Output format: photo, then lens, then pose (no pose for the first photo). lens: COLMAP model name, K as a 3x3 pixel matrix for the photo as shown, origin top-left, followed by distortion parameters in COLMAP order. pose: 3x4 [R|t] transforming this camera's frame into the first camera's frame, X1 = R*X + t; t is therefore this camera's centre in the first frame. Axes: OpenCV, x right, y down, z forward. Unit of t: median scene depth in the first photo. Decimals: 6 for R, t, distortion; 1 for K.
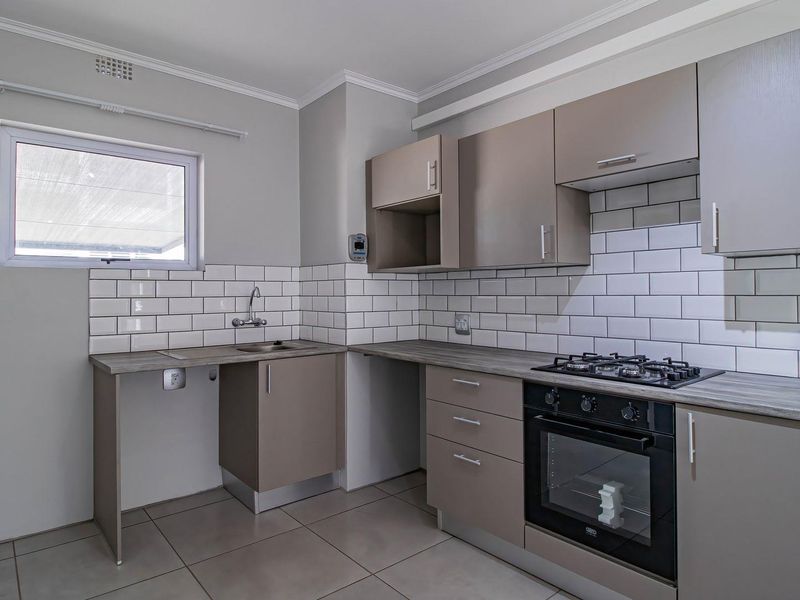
lens RADIAL K [[497.0, 0, 404.2], [0, 497.0, 284.7], [0, 0, 1]] dist [0.040400, -0.048406]
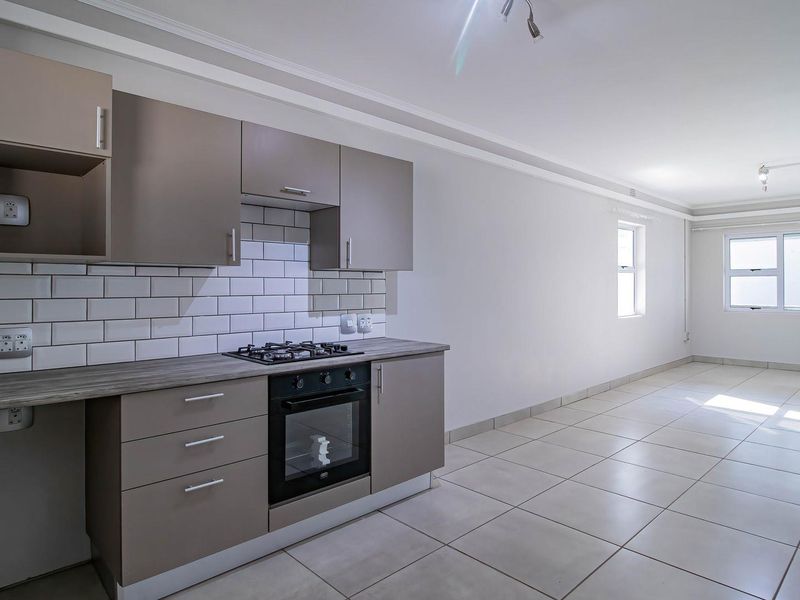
lens RADIAL K [[479.5, 0, 396.3], [0, 479.5, 287.3], [0, 0, 1]] dist [0.004012, -0.020818]
pose [[-0.038613, 0.010041, 0.999204, -0.573254], [-0.010723, 0.999888, -0.010462, 0.007336], [-0.999197, -0.011119, -0.038501, 0.553454]]
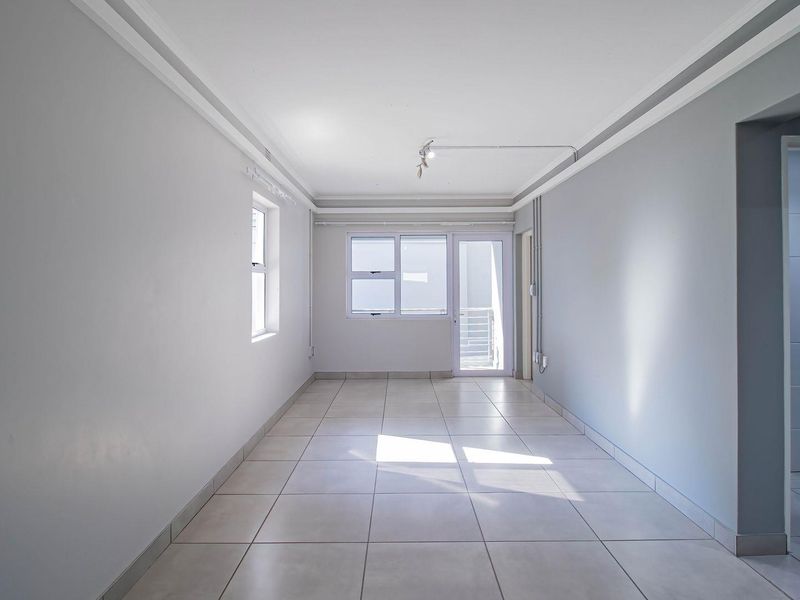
lens RADIAL K [[492.7, 0, 399.3], [0, 492.7, 283.5], [0, 0, 1]] dist [0.005448, -0.017181]
pose [[-0.762177, 0.013533, 0.647227, 0.269631], [-0.001105, 0.999753, -0.022205, -0.026137], [-0.647368, -0.017639, -0.761974, 0.296626]]
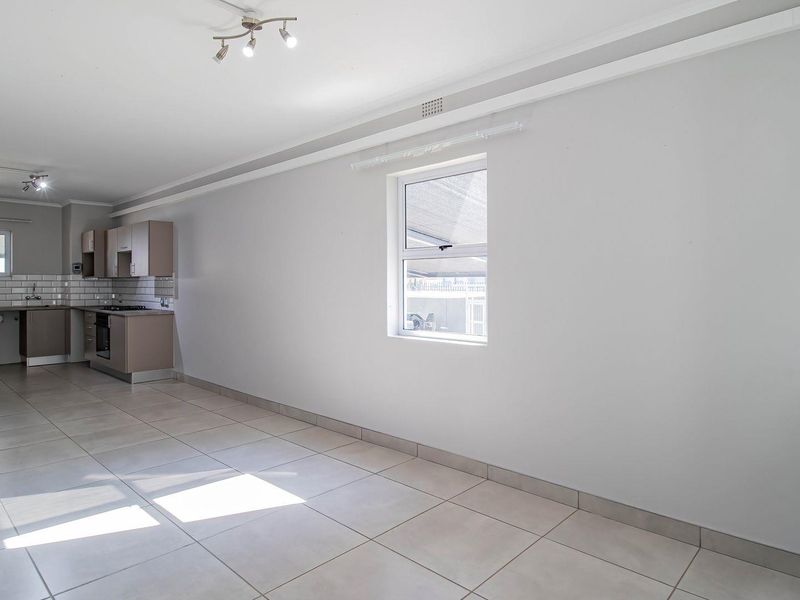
lens RADIAL K [[492.7, 0, 399.3], [0, 492.7, 283.5], [0, 0, 1]] dist [0.005448, -0.017181]
pose [[0.993949, 0.006678, 0.109637, 1.366068], [-0.008203, 0.999876, 0.013462, -0.046886], [-0.109534, -0.014280, 0.993881, -1.803544]]
